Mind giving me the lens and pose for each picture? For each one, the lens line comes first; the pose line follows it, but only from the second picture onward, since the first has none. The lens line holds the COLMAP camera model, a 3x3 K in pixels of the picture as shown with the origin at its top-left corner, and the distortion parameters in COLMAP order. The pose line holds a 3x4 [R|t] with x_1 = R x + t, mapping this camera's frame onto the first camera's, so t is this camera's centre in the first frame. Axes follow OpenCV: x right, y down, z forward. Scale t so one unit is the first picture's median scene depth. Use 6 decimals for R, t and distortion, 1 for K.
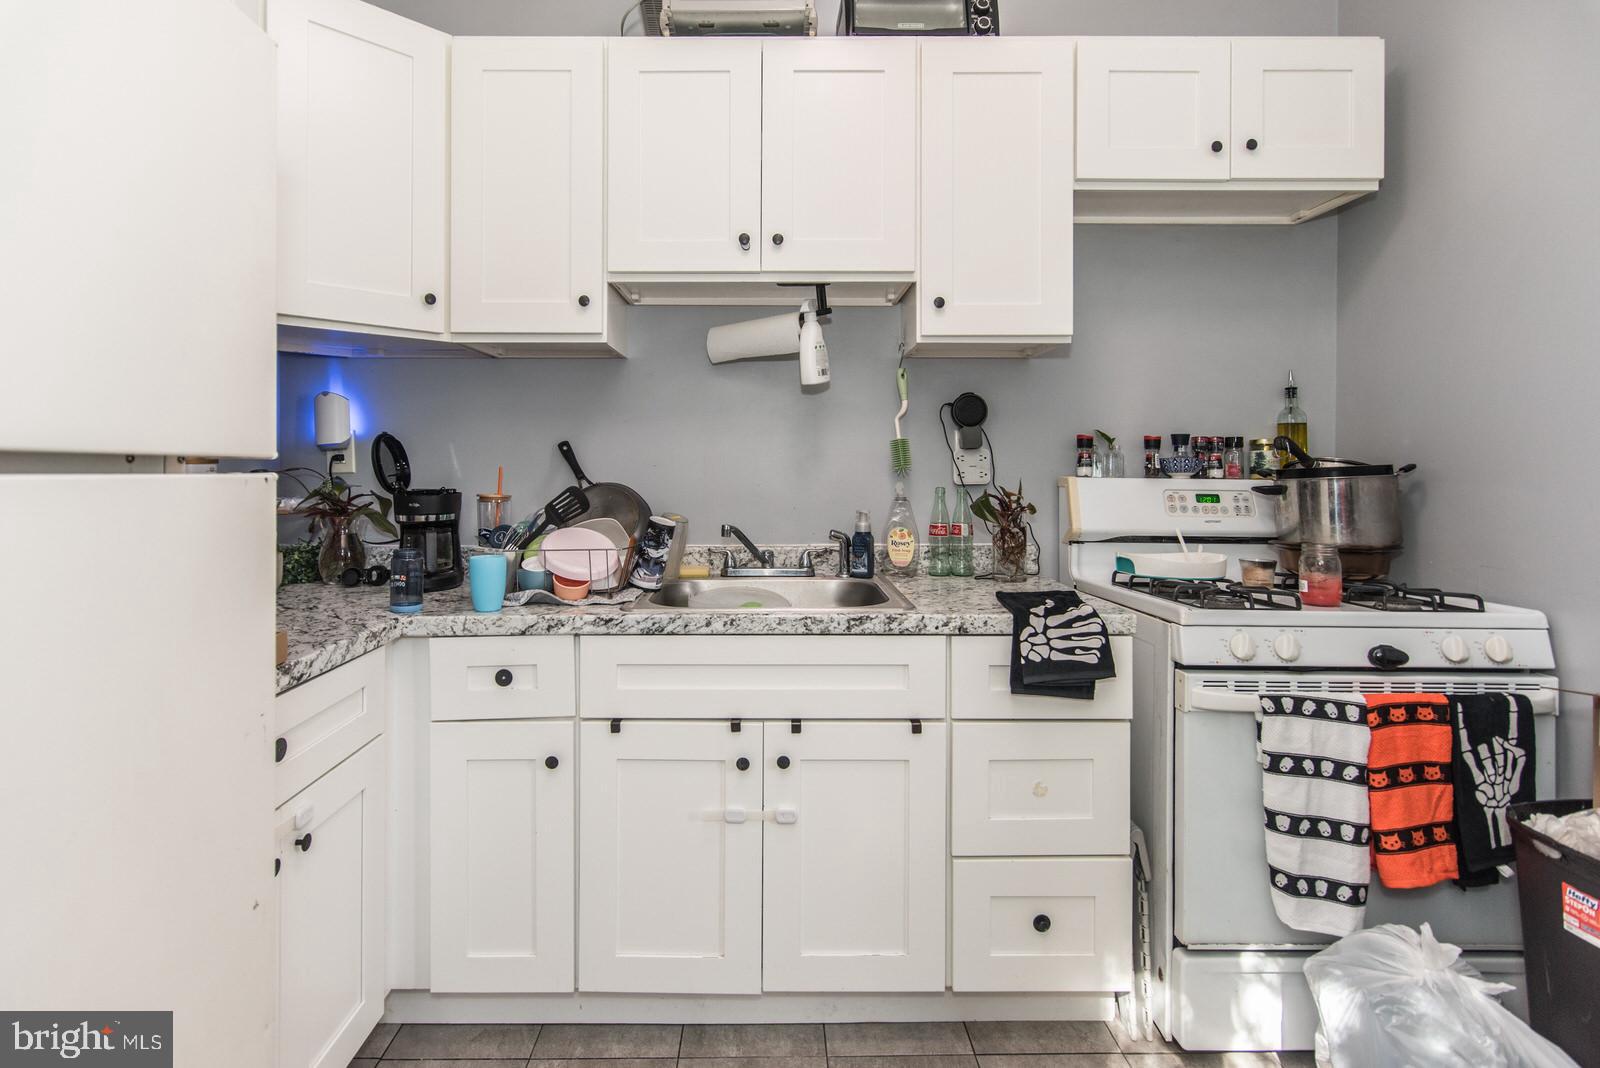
lens RADIAL K [[784.6, 0, 799.7], [0, 784.6, 457.5], [0, 0, 1]] dist [0.000540, 0.000175]
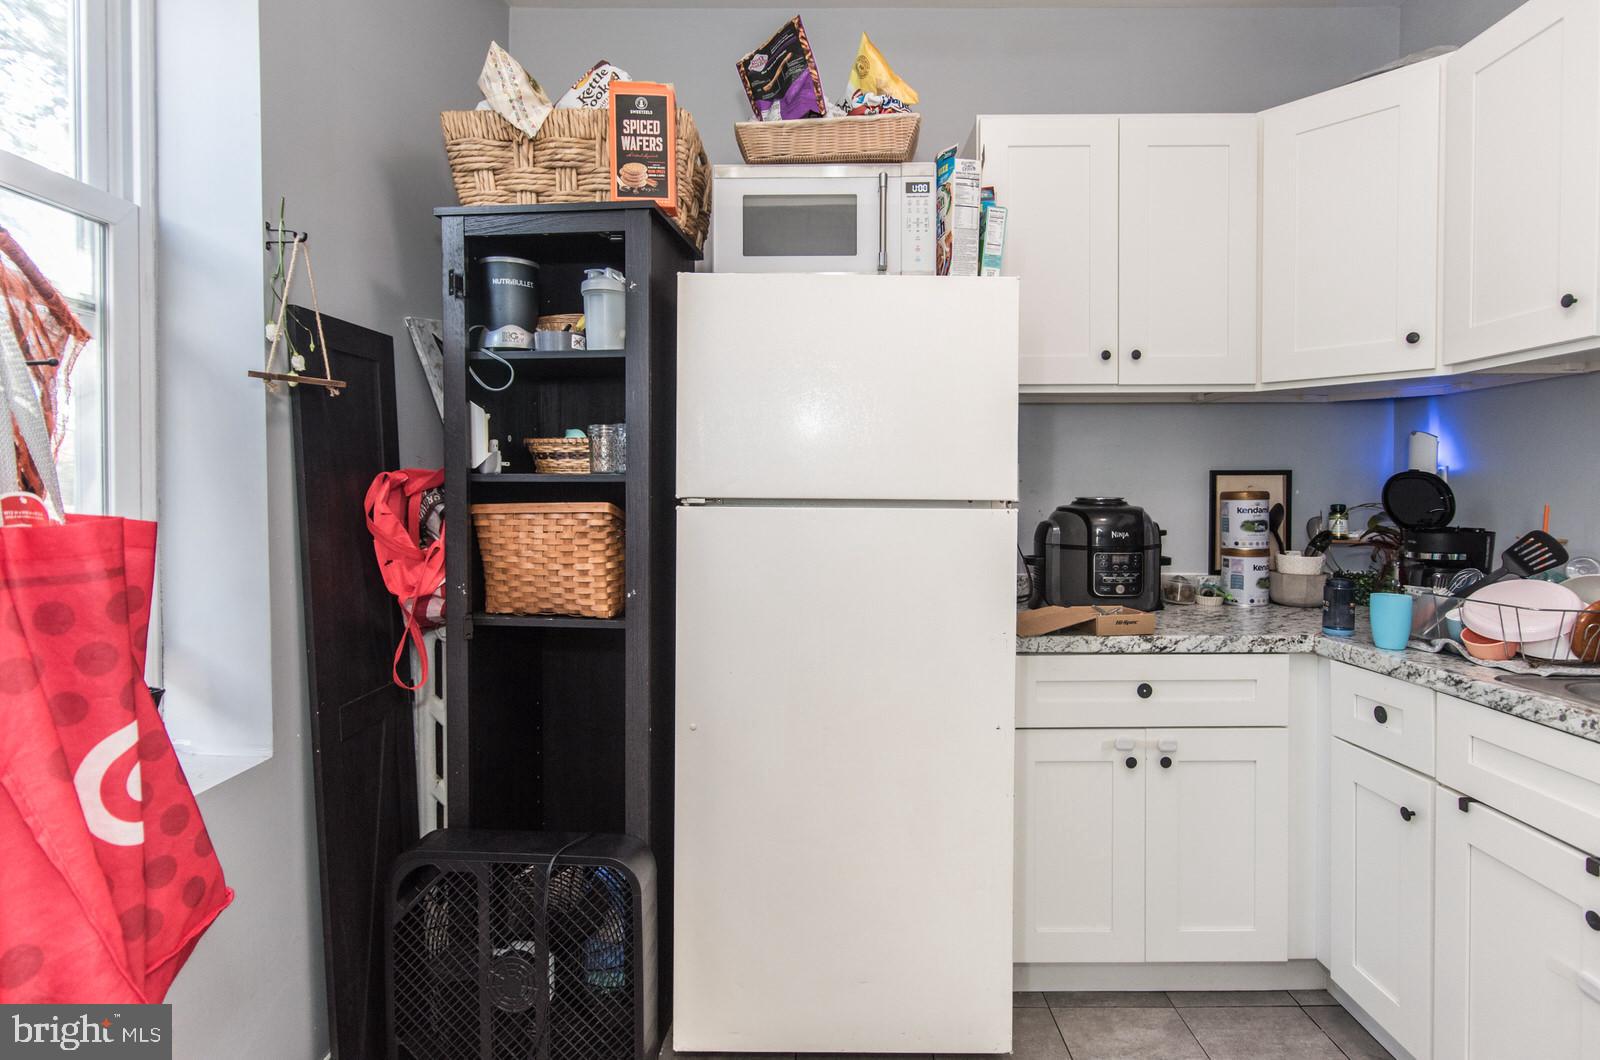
lens RADIAL K [[786.4, 0, 817.8], [0, 786.4, 505.9], [0, 0, 1]] dist [0.003519, 0.000294]
pose [[0.001763, 0.016632, -0.999860, 0.643318], [0.008796, 0.999823, 0.016647, -0.011865], [0.999960, -0.008824, 0.001617, 0.278890]]
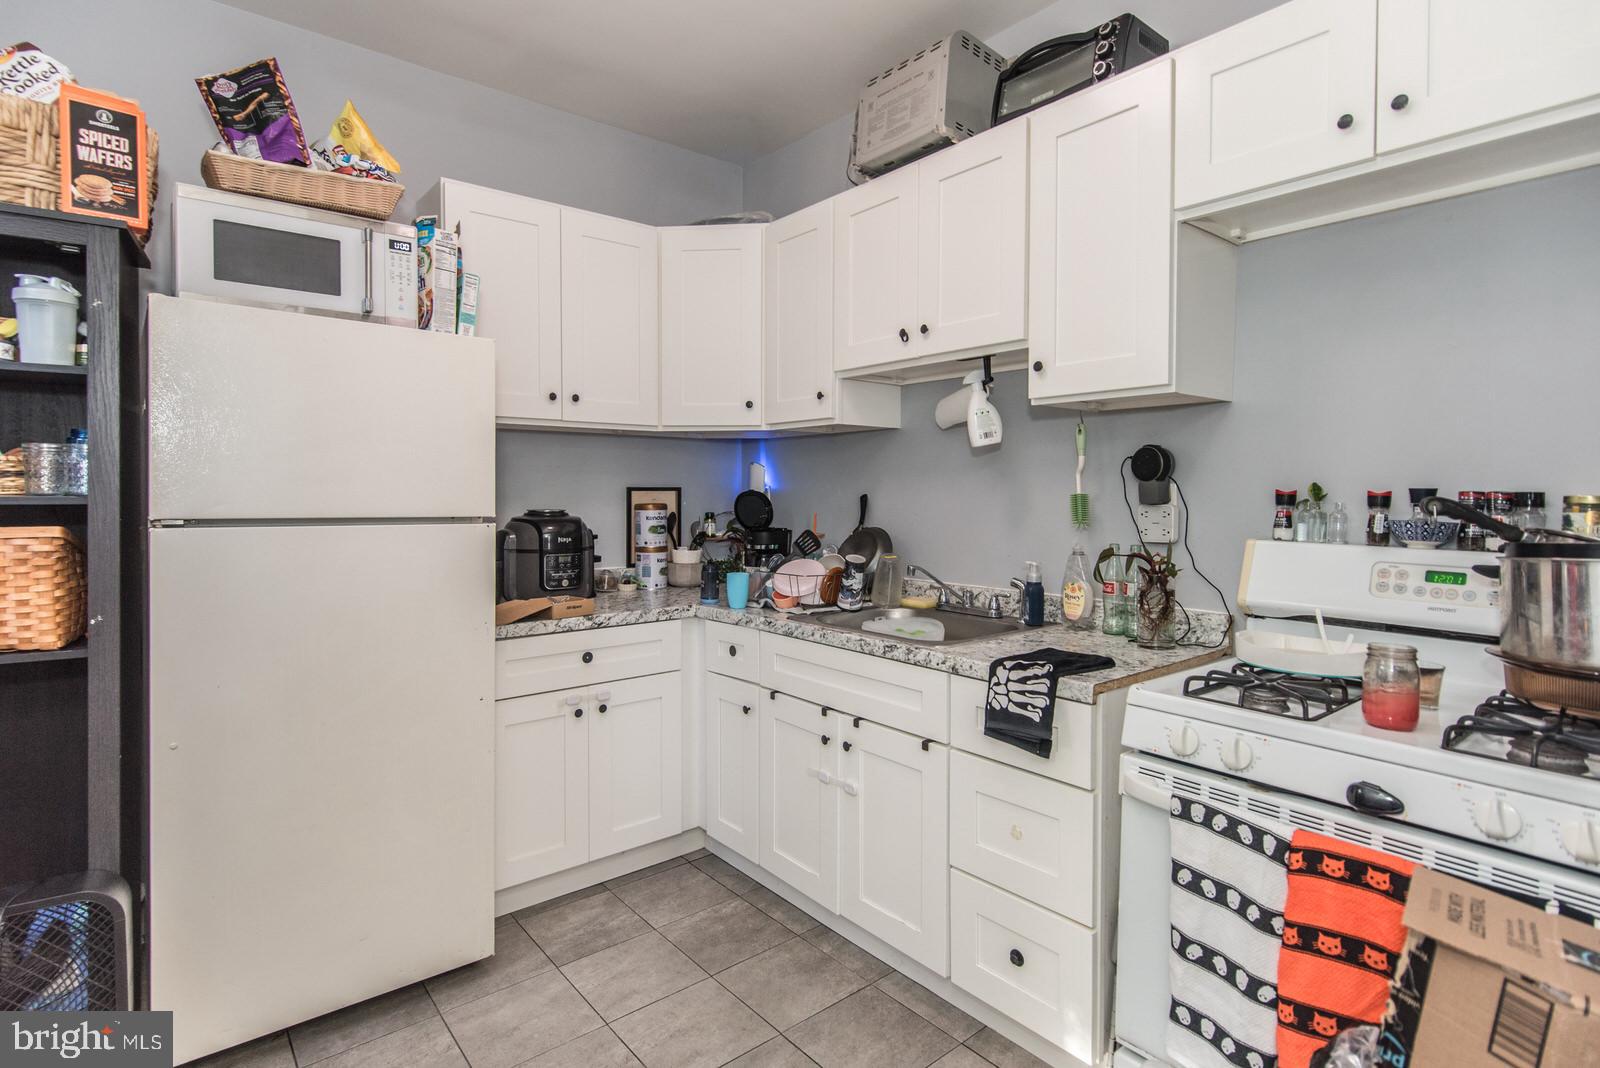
lens RADIAL K [[793.7, 0, 799.4], [0, 793.7, 504.3], [0, 0, 1]] dist [0.001334, 0.000025]
pose [[0.640438, 0.012229, -0.767913, 0.937022], [0.003383, 0.999819, 0.018744, -0.042350], [0.768003, -0.014602, 0.640280, 0.092292]]
